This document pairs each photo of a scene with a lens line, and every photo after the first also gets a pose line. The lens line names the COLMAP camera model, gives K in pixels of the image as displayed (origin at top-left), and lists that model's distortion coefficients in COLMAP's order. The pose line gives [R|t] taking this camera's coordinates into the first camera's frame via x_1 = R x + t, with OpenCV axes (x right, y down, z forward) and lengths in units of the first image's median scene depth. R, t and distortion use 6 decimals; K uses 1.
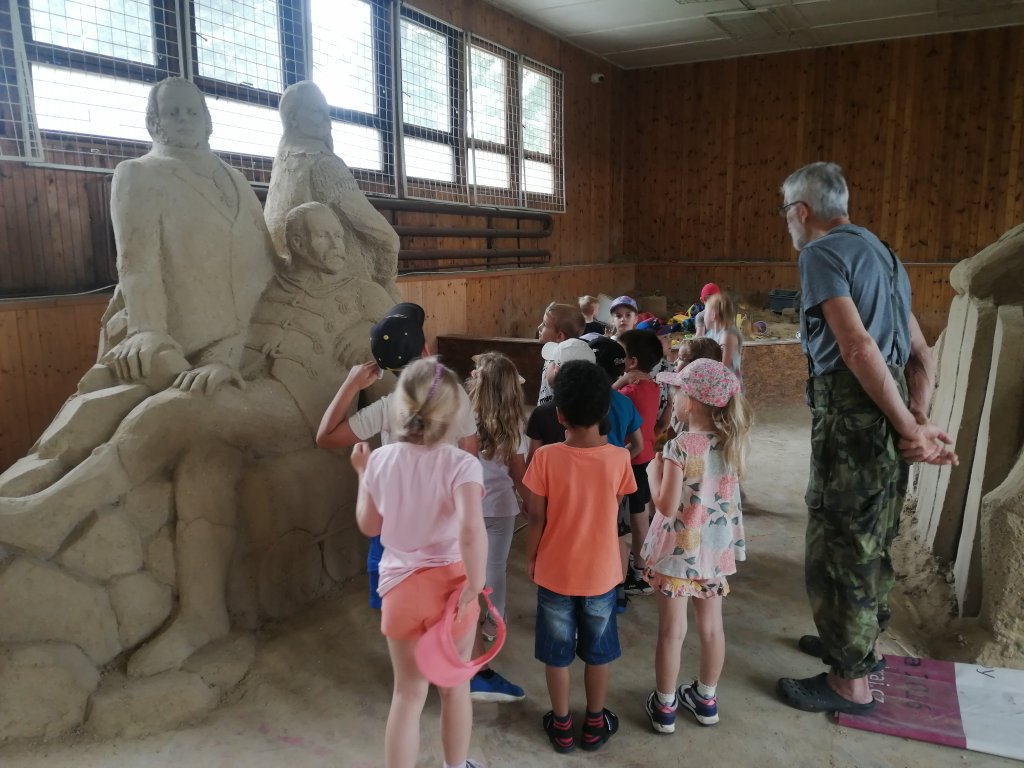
lens RADIAL K [[811.1, 0, 515.0], [0, 811.1, 386.2], [0, 0, 1]] dist [0.036151, -0.057232]
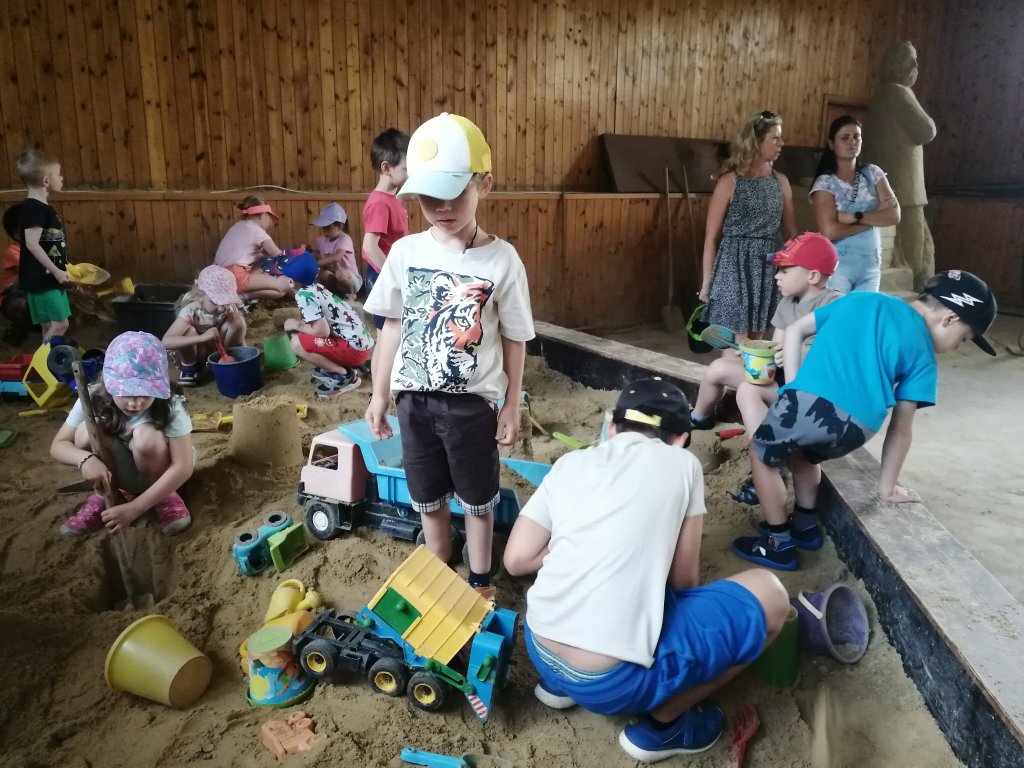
lens RADIAL K [[811.1, 0, 518.2], [0, 811.1, 378.1], [0, 0, 1]] dist [0.036151, -0.057232]
pose [[0.446475, -0.206072, 0.870743, 0.023552], [0.132403, 0.977622, 0.163476, -0.106033], [-0.884946, 0.042300, 0.463769, 0.668401]]
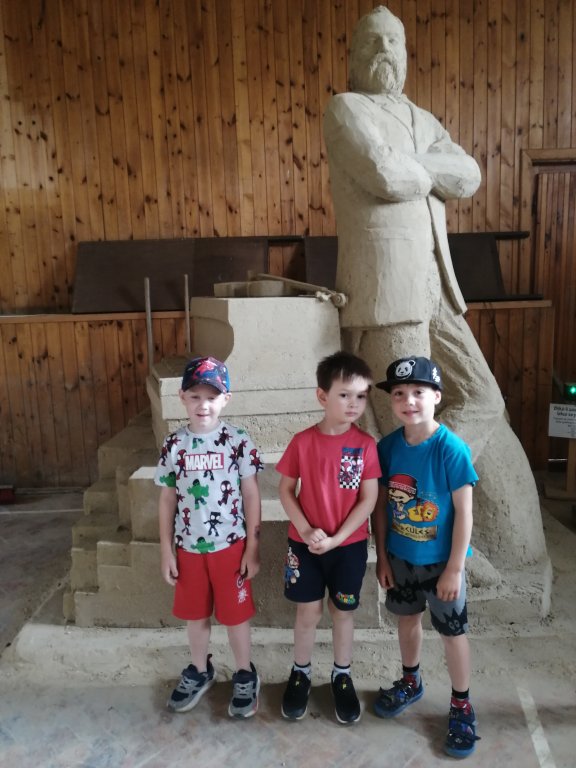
lens RADIAL K [[608.3, 0, 286.1], [0, 608.3, 389.9], [0, 0, 1]] dist [0.036151, -0.057232]
pose [[0.866871, -0.100216, 0.488357, 0.566062], [0.114788, 0.993390, 0.000096, -0.072556], [-0.485138, 0.055974, 0.872644, 0.502882]]
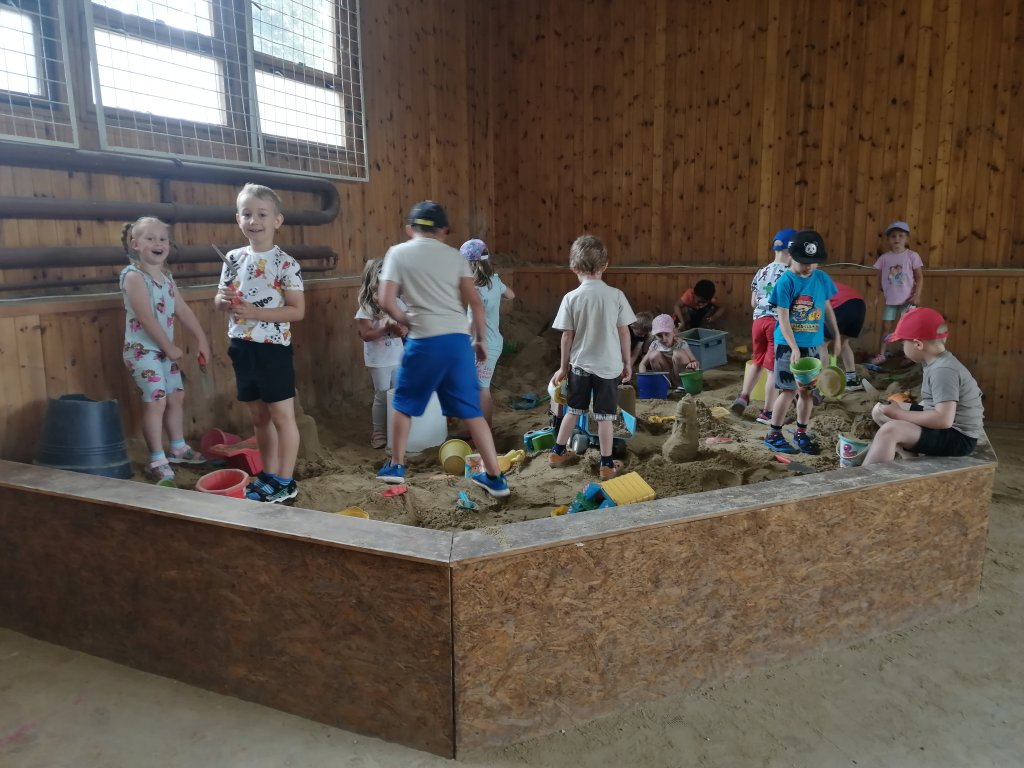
lens RADIAL K [[811.1, 0, 516.2], [0, 811.1, 382.3], [0, 0, 1]] dist [0.036151, -0.057232]
pose [[0.997415, -0.012382, 0.070786, 0.120276], [0.012379, 0.999923, 0.000487, -0.072615], [-0.070786, 0.000391, 0.997491, 0.428350]]
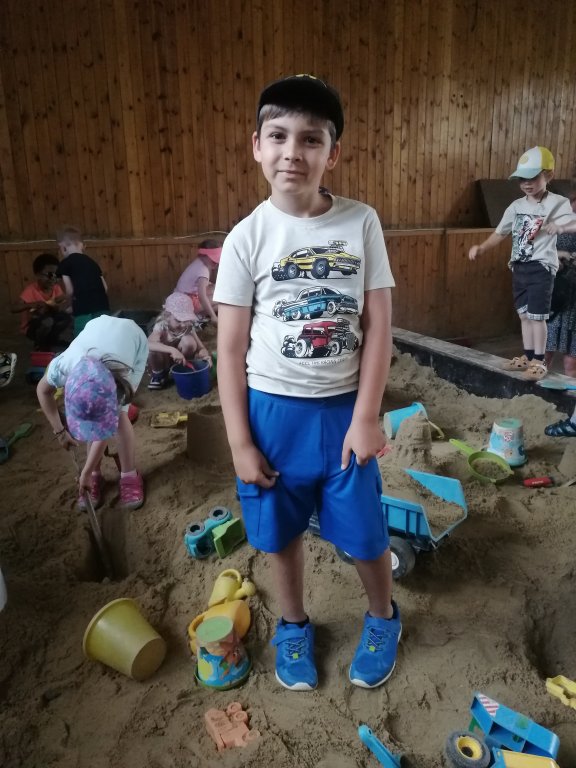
lens RADIAL K [[608.3, 0, 289.1], [0, 608.3, 381.0], [0, 0, 1]] dist [0.036151, -0.057232]
pose [[0.596407, -0.217267, 0.772718, 0.043086], [0.150139, 0.975876, 0.158507, -0.111630], [-0.788515, 0.021480, 0.614640, 0.684802]]
